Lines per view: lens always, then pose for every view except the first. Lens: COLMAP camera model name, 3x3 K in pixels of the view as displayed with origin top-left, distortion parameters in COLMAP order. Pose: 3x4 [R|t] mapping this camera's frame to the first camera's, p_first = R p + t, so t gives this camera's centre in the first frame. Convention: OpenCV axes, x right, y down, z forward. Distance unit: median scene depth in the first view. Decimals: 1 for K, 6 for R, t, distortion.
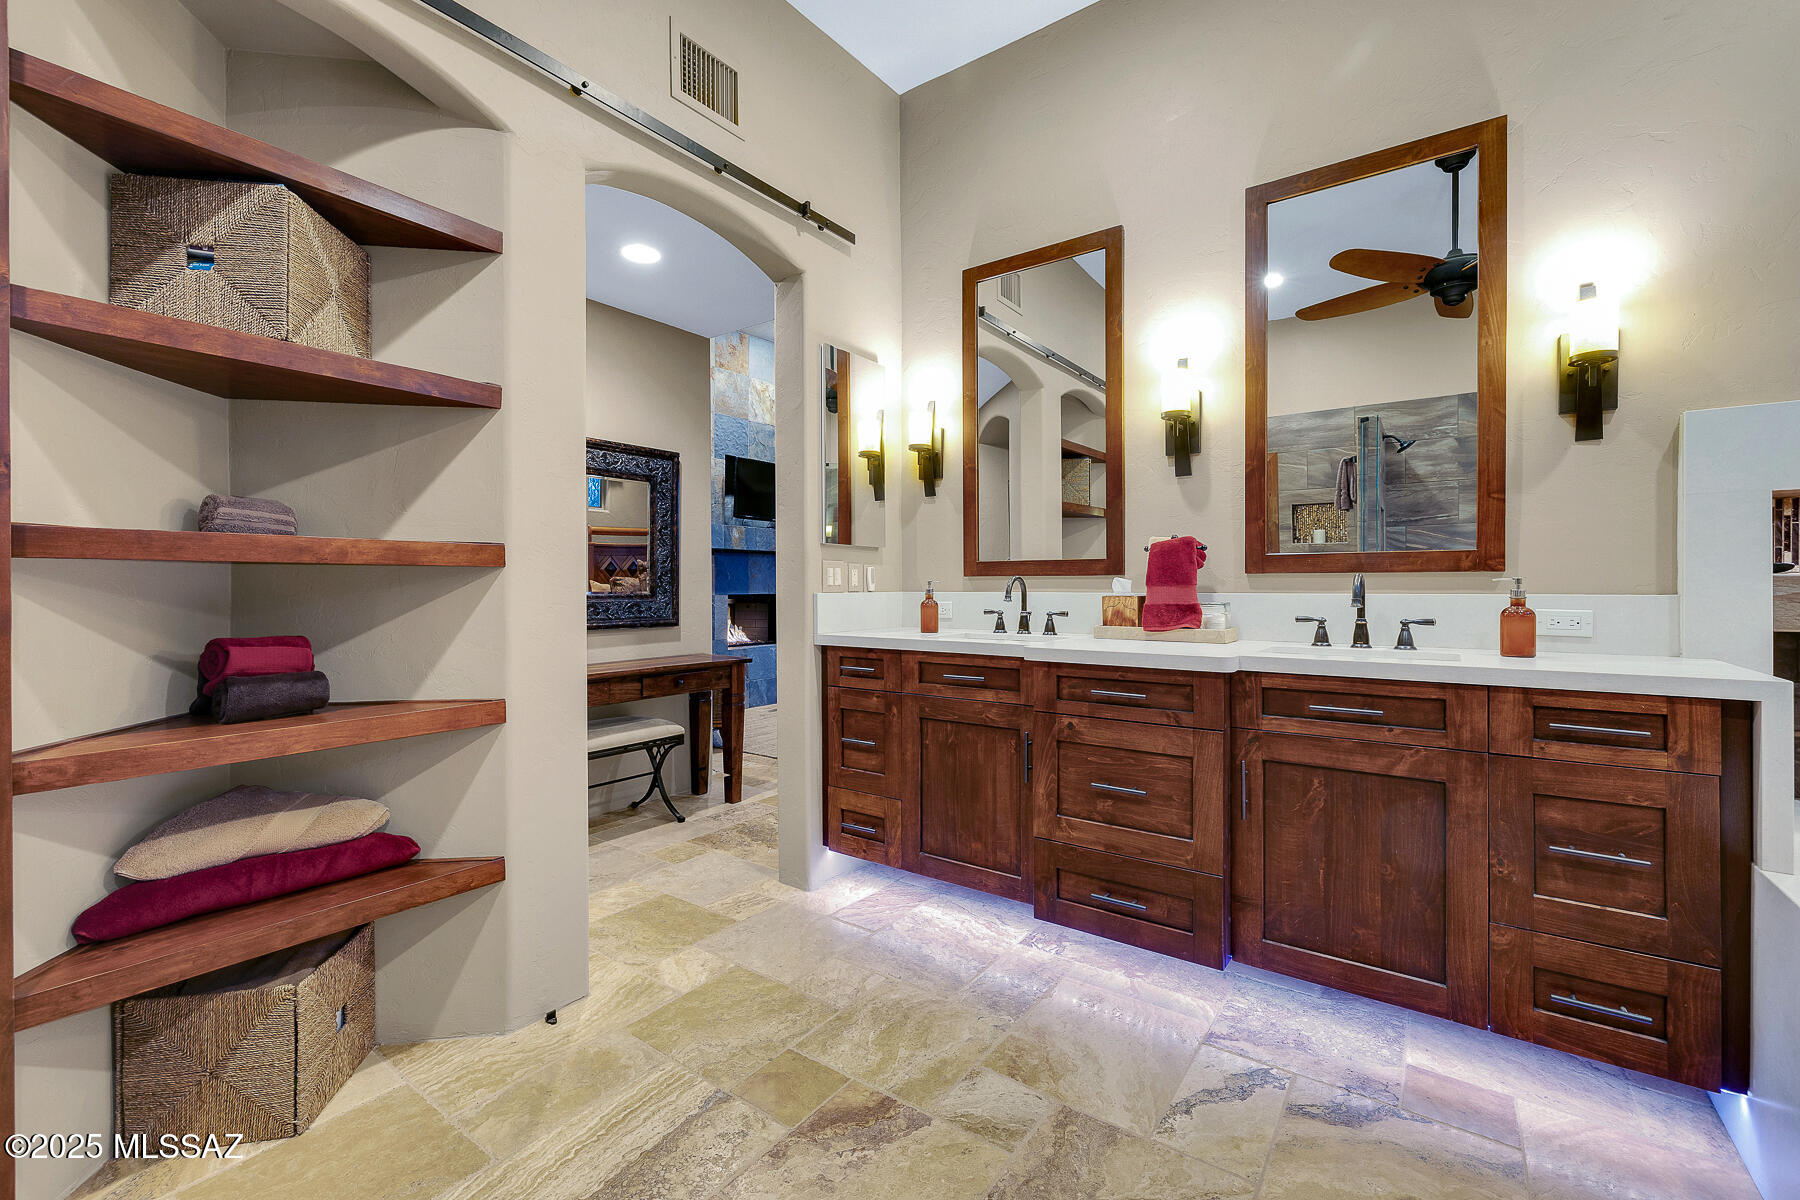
lens RADIAL K [[756.4, 0, 894.8], [0, 756.4, 596.5], [0, 0, 1]] dist [-0.004185, -0.000229]
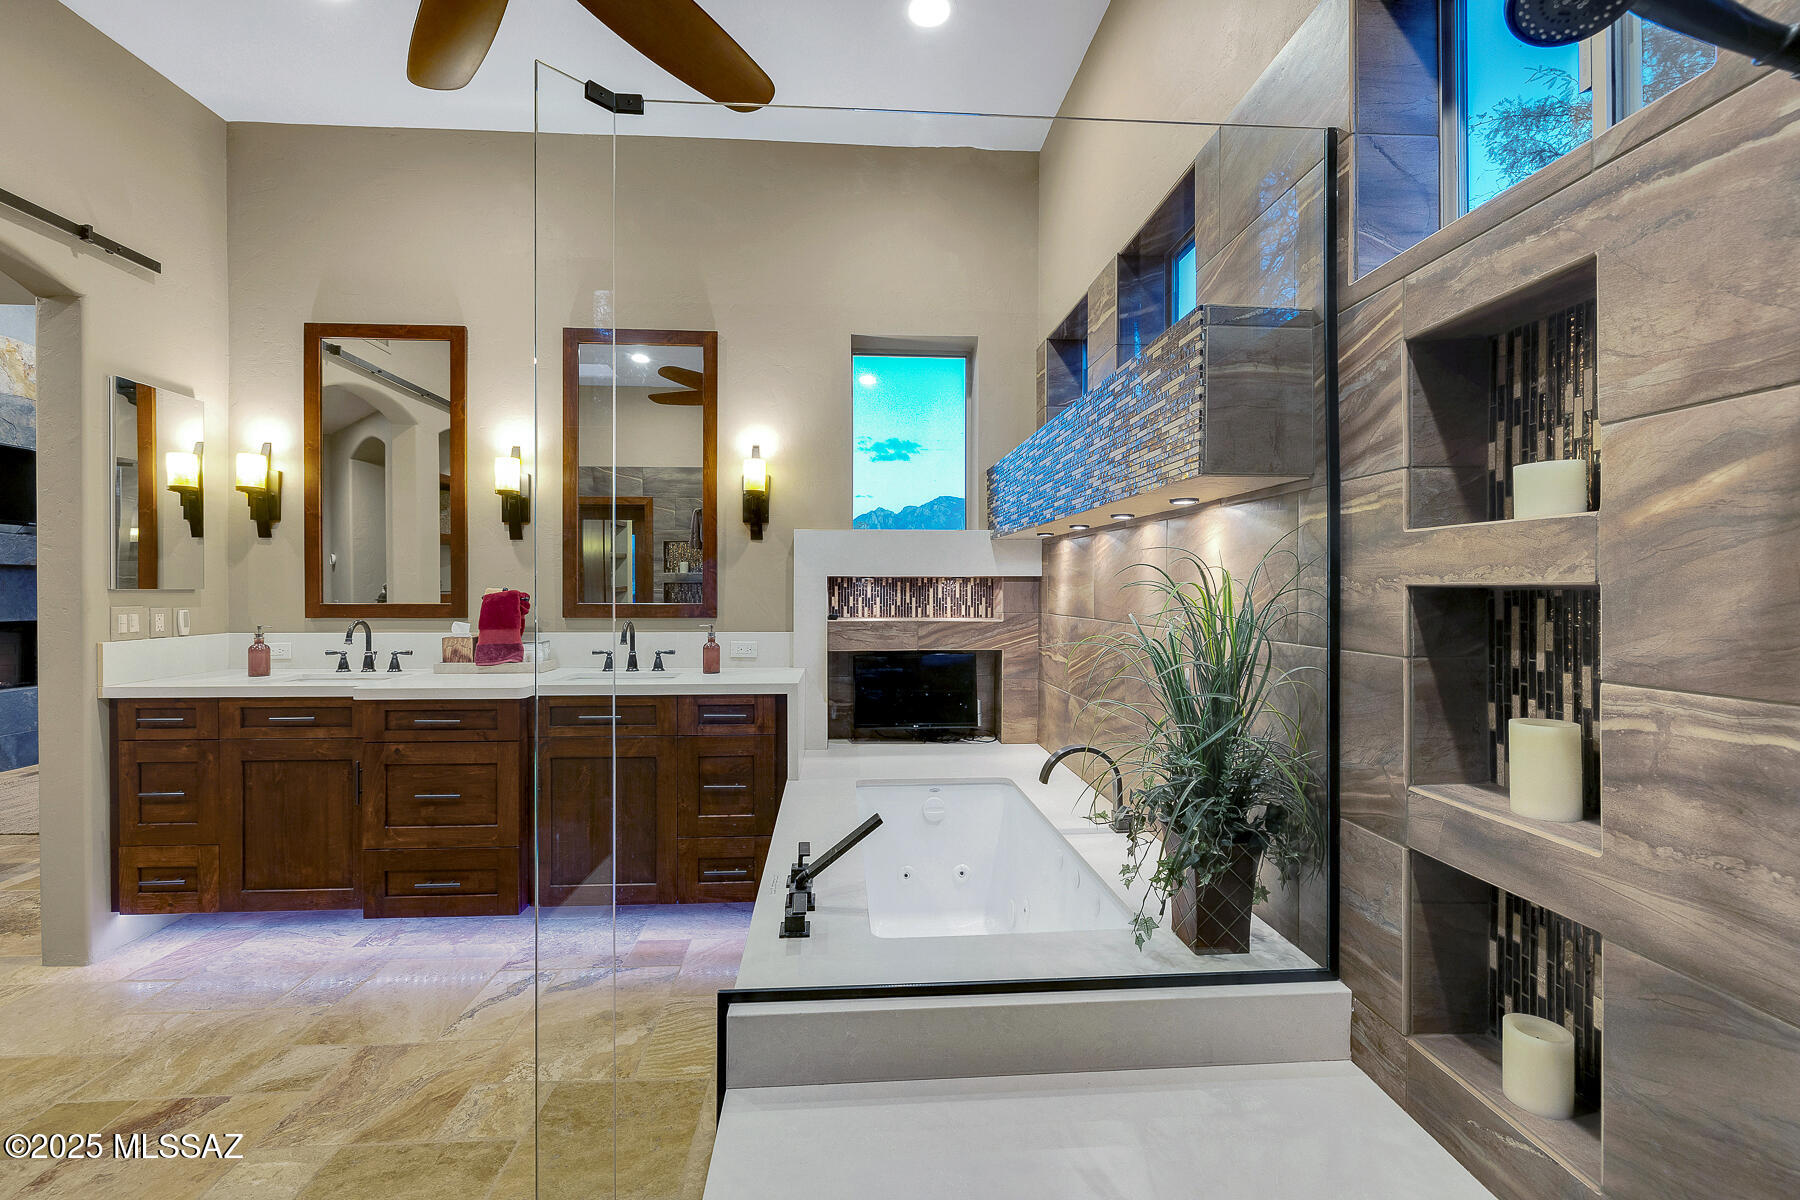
lens RADIAL K [[756.4, 0, 893.7], [0, 756.4, 592.1], [0, 0, 1]] dist [-0.004185, -0.000229]
pose [[0.767592, -0.000638, 0.640939, 0.059667], [0.006349, 0.999958, -0.006608, -0.062846], [-0.640907, 0.009141, 0.767564, -0.391567]]
